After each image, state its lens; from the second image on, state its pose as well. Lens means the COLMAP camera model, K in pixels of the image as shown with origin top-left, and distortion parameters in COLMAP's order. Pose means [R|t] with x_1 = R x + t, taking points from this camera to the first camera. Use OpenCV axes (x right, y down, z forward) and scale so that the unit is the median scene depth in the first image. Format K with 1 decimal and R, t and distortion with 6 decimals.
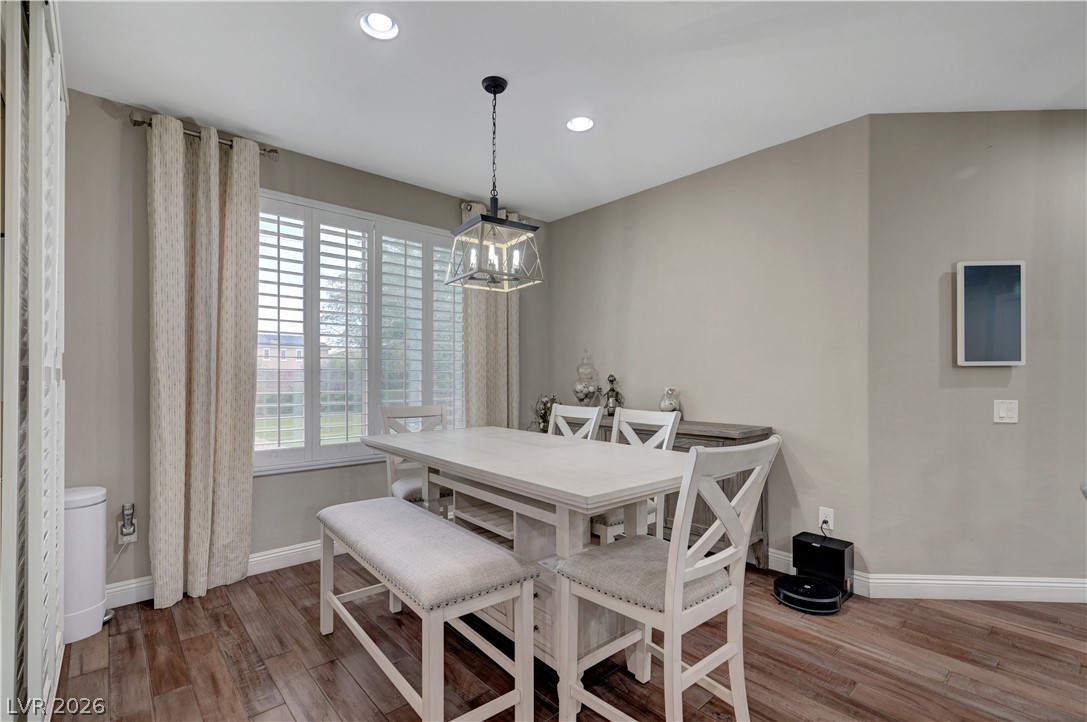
lens RADIAL K [[503.7, 0, 551.7], [0, 503.7, 374.5], [0, 0, 1]] dist [-0.003200, 0.001696]
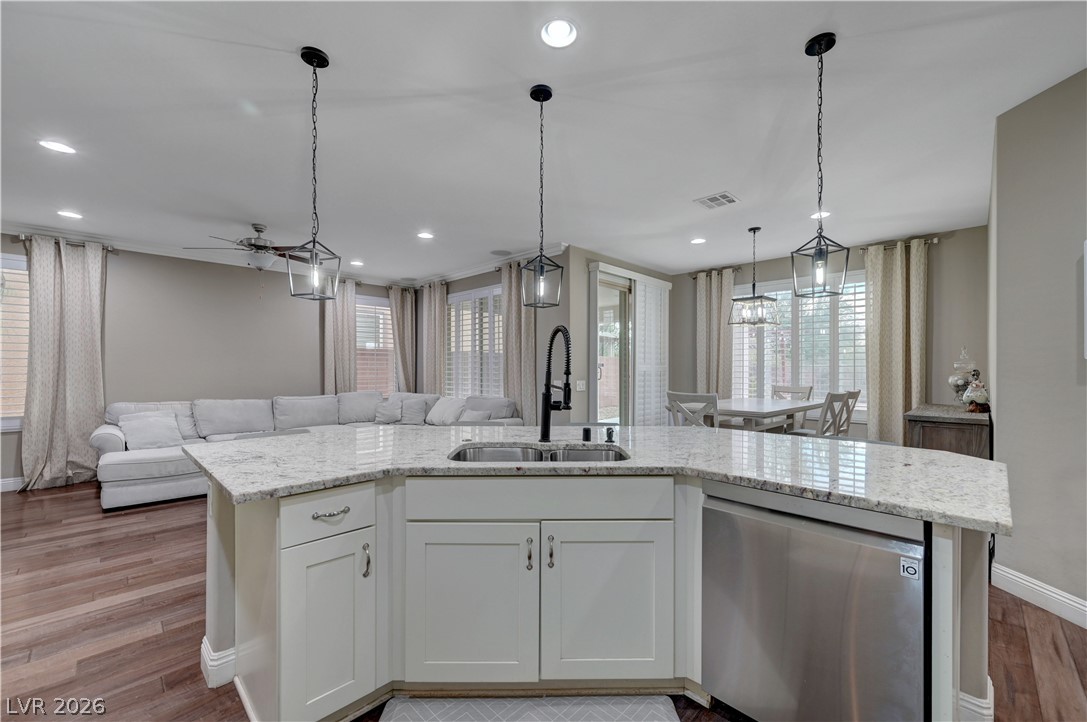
lens RADIAL K [[432.1, 0, 550.9], [0, 432.1, 370.7], [0, 0, 1]] dist [0.000278, 0.000604]
pose [[0.075240, 0.006251, -0.997146, 1.463433], [0.000726, 0.999980, 0.006323, -0.001439], [0.997165, -0.001199, 0.075233, 0.029020]]
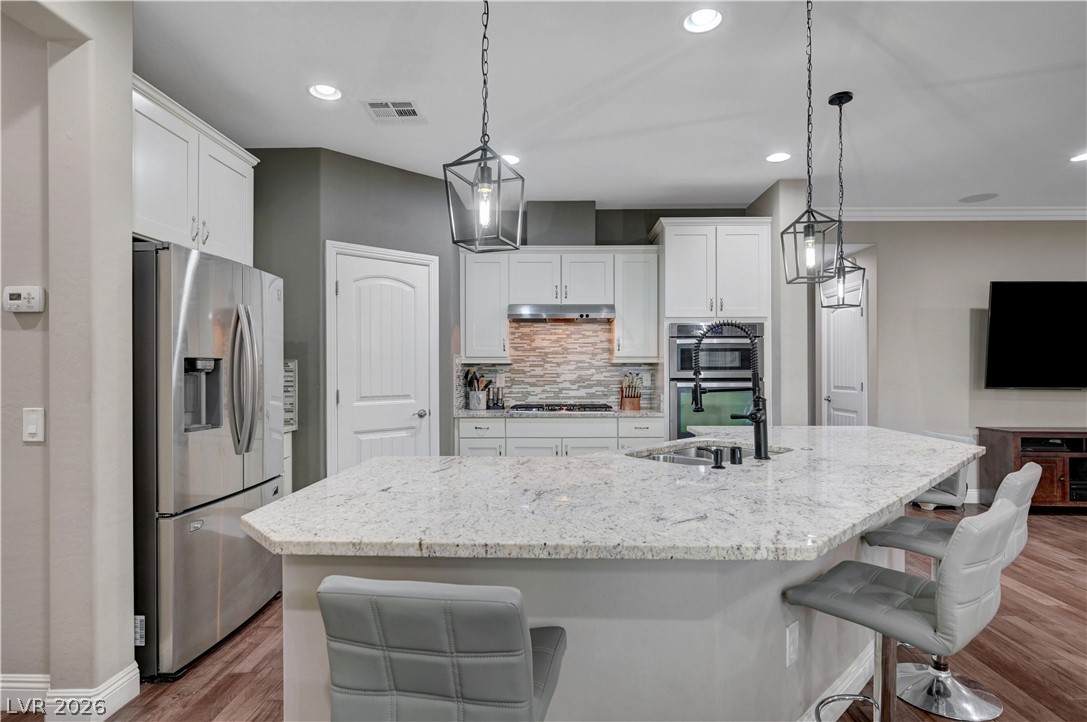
lens RADIAL K [[562.4, 0, 550.0], [0, 562.4, 367.3], [0, 0, 1]] dist [0.000031, -0.001446]
pose [[-0.733231, 0.001851, 0.679977, 0.401709], [0.000663, 0.999998, -0.002007, -0.001358], [-0.679979, -0.001021, -0.733231, 0.854242]]
